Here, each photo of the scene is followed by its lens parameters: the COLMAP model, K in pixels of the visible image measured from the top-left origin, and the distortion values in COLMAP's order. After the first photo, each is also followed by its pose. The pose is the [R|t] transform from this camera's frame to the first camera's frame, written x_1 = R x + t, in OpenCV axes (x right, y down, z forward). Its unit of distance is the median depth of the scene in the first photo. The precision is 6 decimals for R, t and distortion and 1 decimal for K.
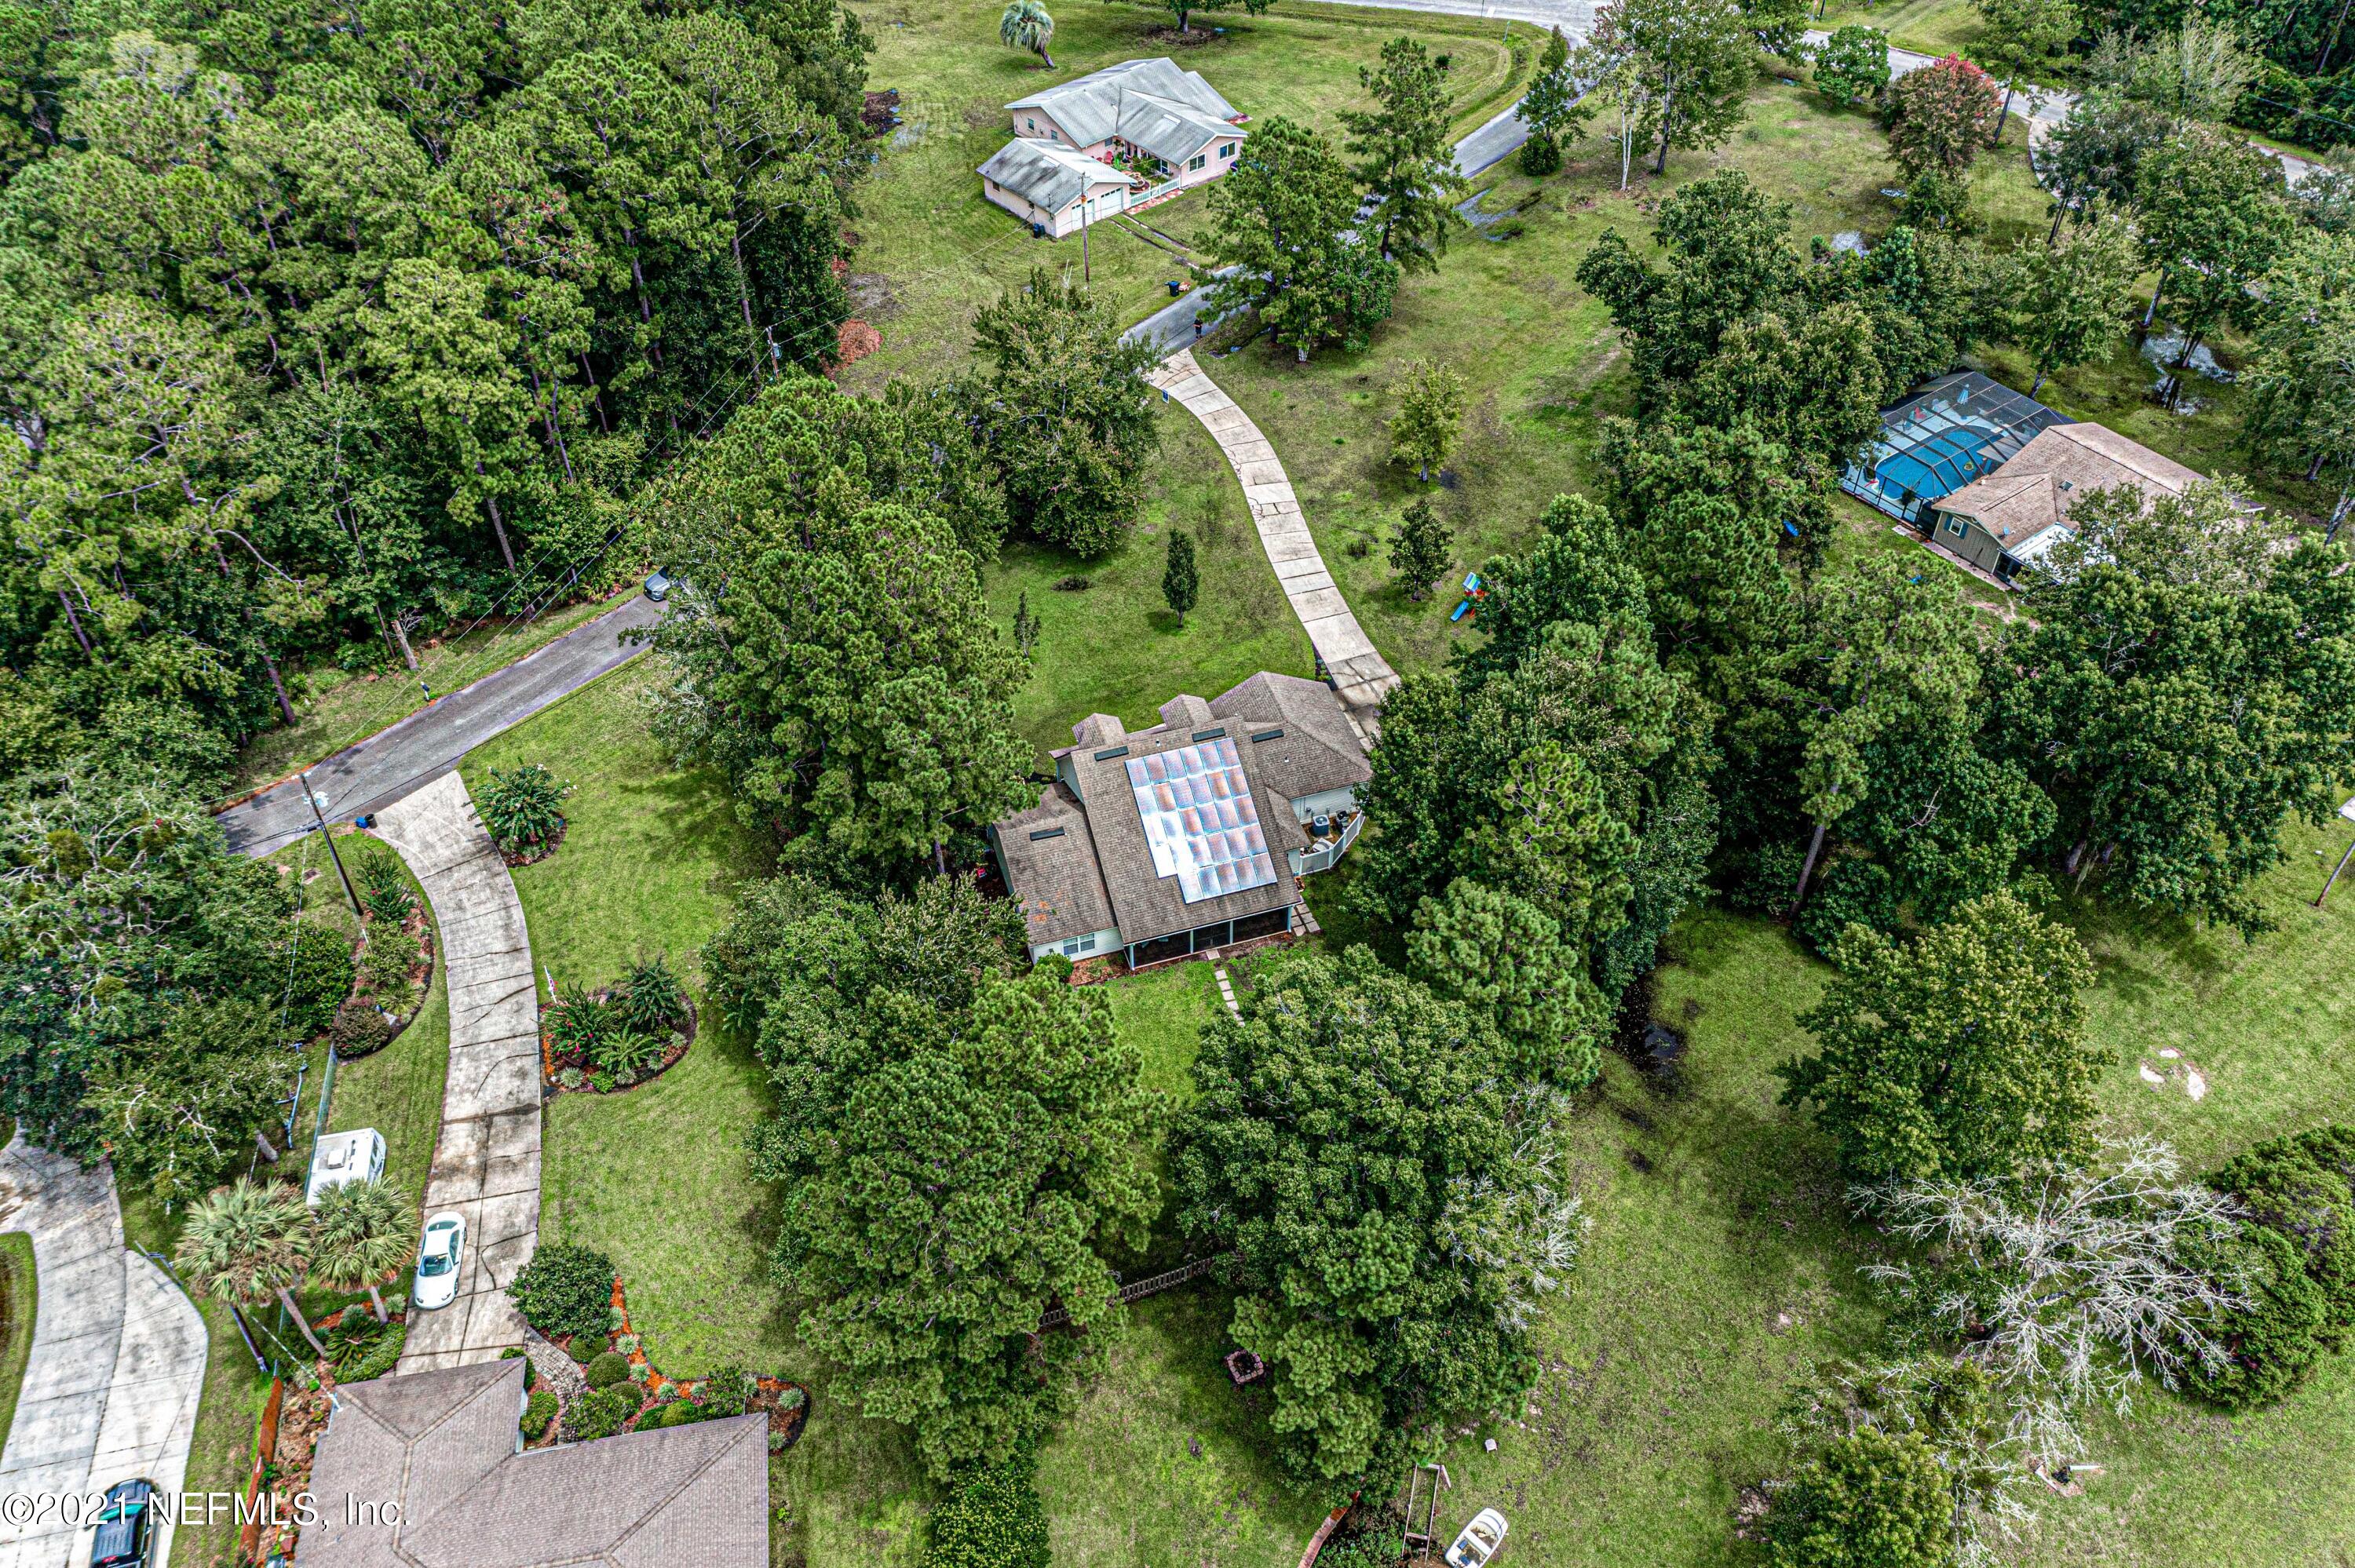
lens RADIAL K [[1824.2, 0, 1179.9], [0, 1824.2, 777.1], [0, 0, 1]] dist [0.008535, 0.017533]
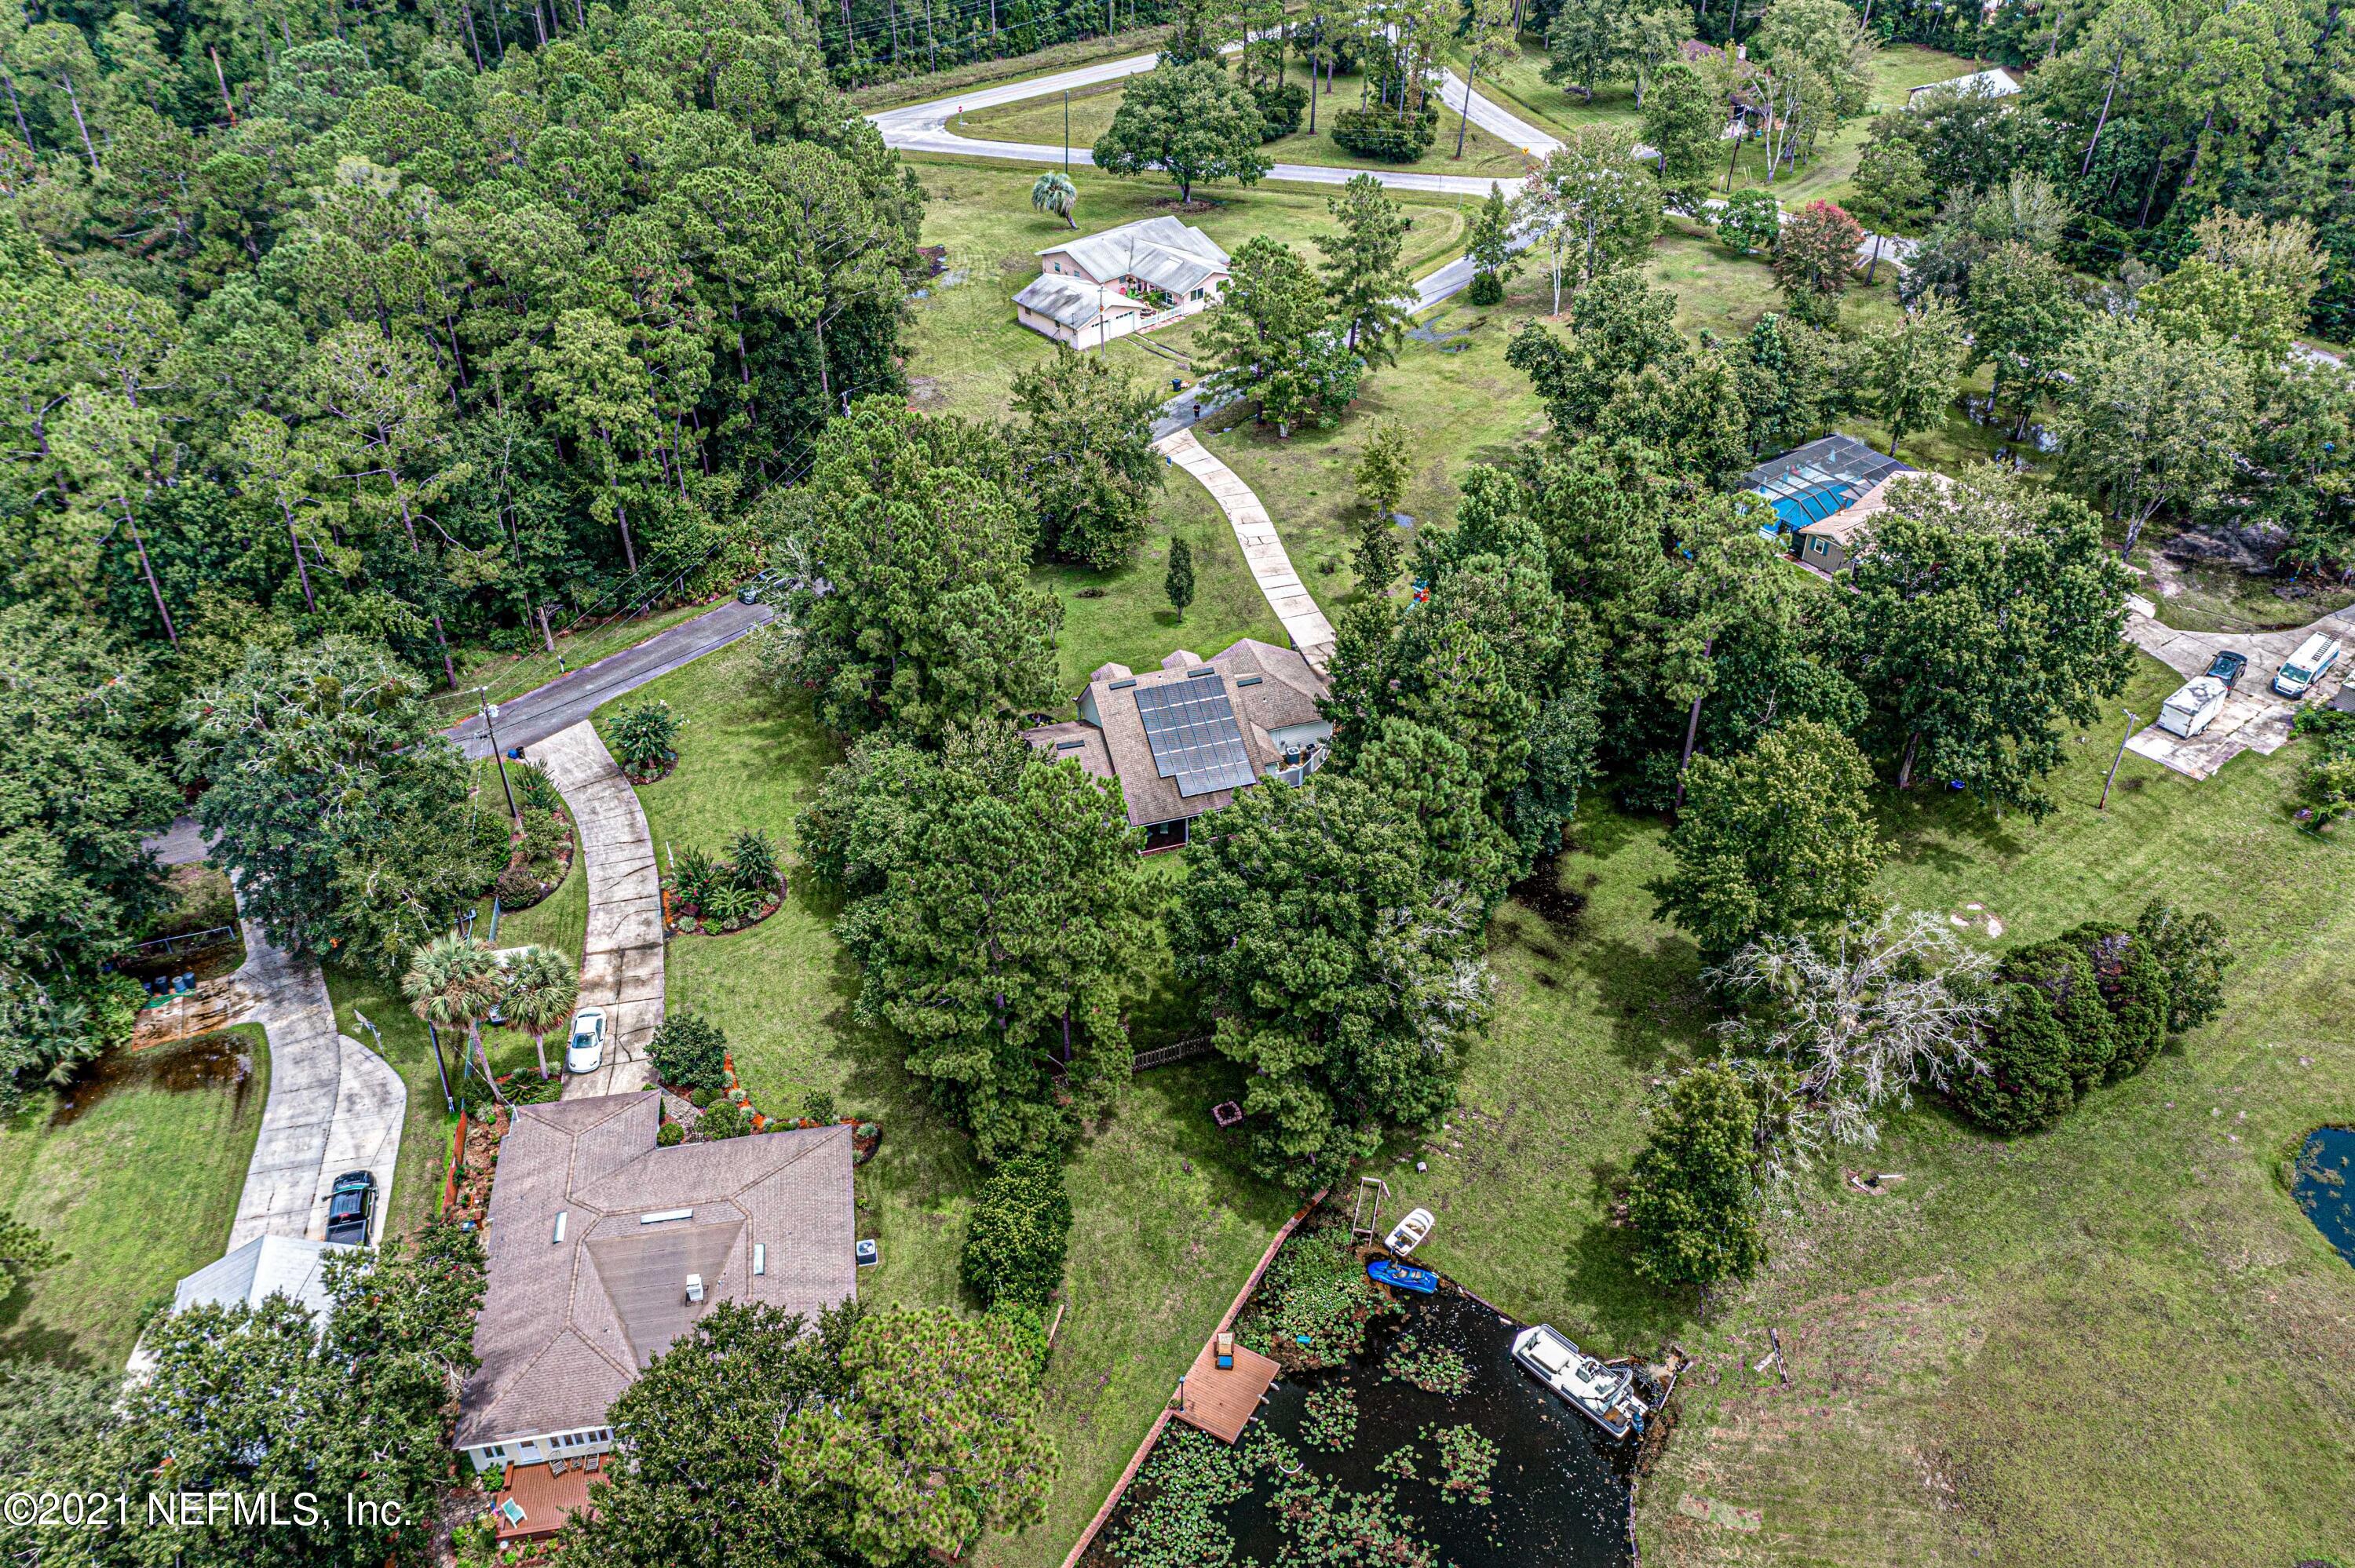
lens RADIAL K [[1824.2, 0, 1182.8], [0, 1824.2, 789.2], [0, 0, 1]] dist [0.008535, 0.017533]
pose [[0.999989, -0.000313, -0.004635, 0.009562], [-0.000265, 0.992253, -0.124232, 0.220623], [0.004638, 0.124232, 0.992242, -0.235158]]
